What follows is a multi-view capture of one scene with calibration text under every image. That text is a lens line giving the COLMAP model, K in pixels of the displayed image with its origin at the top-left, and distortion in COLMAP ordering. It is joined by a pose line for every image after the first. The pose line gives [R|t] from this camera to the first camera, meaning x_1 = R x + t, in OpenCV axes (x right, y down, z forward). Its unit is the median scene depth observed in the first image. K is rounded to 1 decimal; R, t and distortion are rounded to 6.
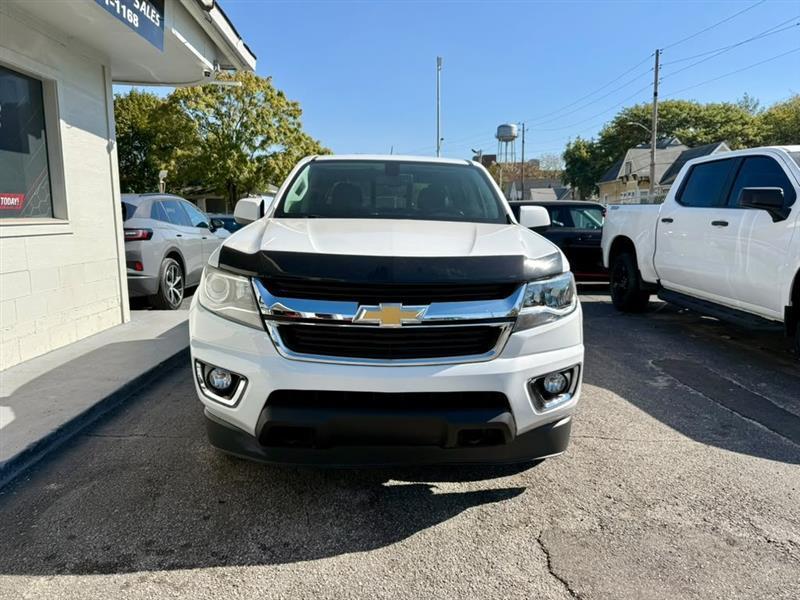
lens RADIAL K [[569.8, 0, 402.5], [0, 569.8, 299.3], [0, 0, 1]] dist [0.038885, -0.057871]
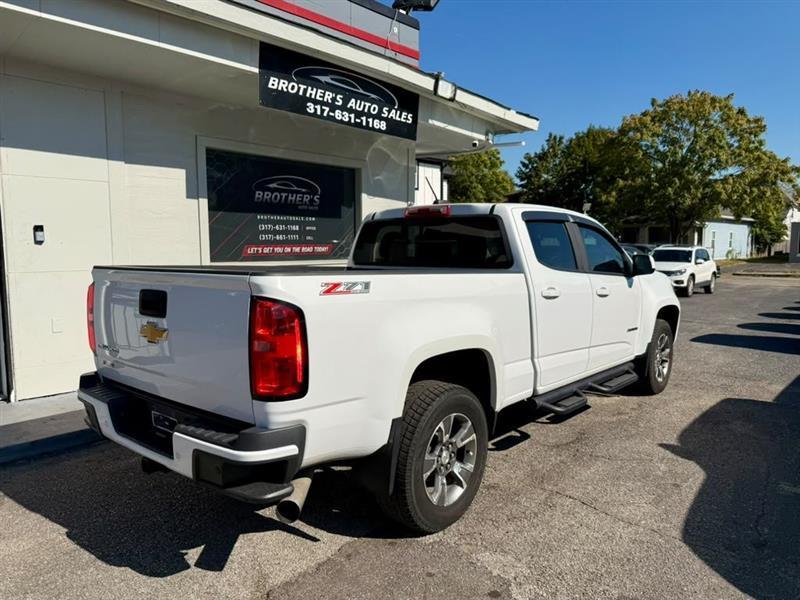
lens RADIAL K [[569.8, 0, 403.0], [0, 569.8, 302.5], [0, 0, 1]] dist [0.038885, -0.057871]
pose [[0.716359, 0.077840, -0.693377, 0.415970], [-0.105299, 0.994437, 0.002848, -0.038357], [0.689741, 0.070972, 0.720570, 0.023912]]
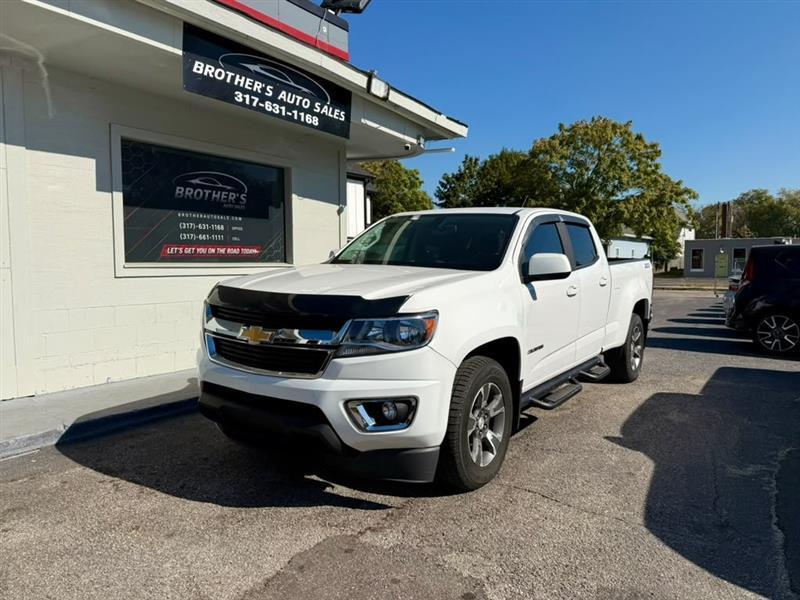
lens RADIAL K [[569.8, 0, 404.6], [0, 569.8, 296.9], [0, 0, 1]] dist [0.038885, -0.057871]
pose [[0.808155, 0.041882, -0.587478, 0.373808], [-0.089613, 0.994599, -0.052368, -0.008224], [0.582112, 0.094968, 0.807544, 0.036112]]
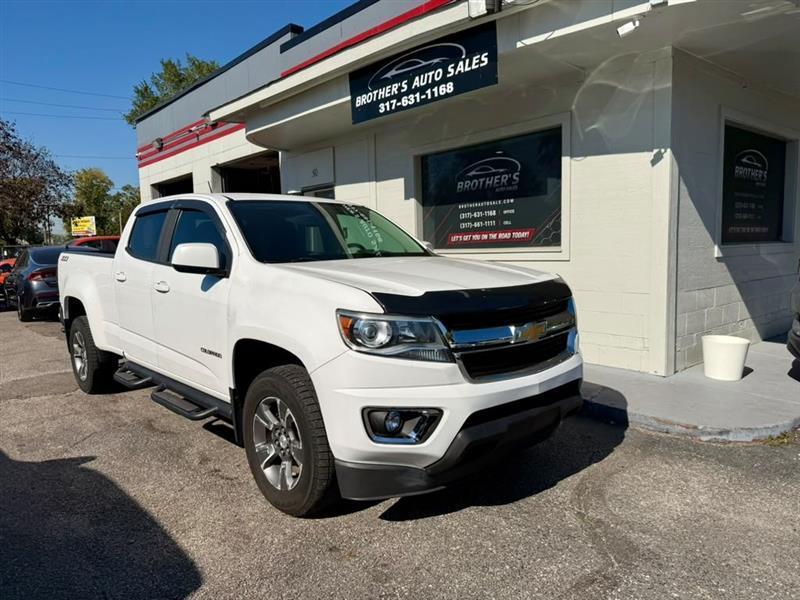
lens RADIAL K [[569.8, 0, 393.1], [0, 569.8, 306.1], [0, 0, 1]] dist [0.038885, -0.057871]
pose [[-0.779463, 0.094073, -0.619344, 0.291055], [-0.056258, 0.974154, 0.218768, -0.205905], [0.623917, 0.205365, -0.754025, 1.344583]]
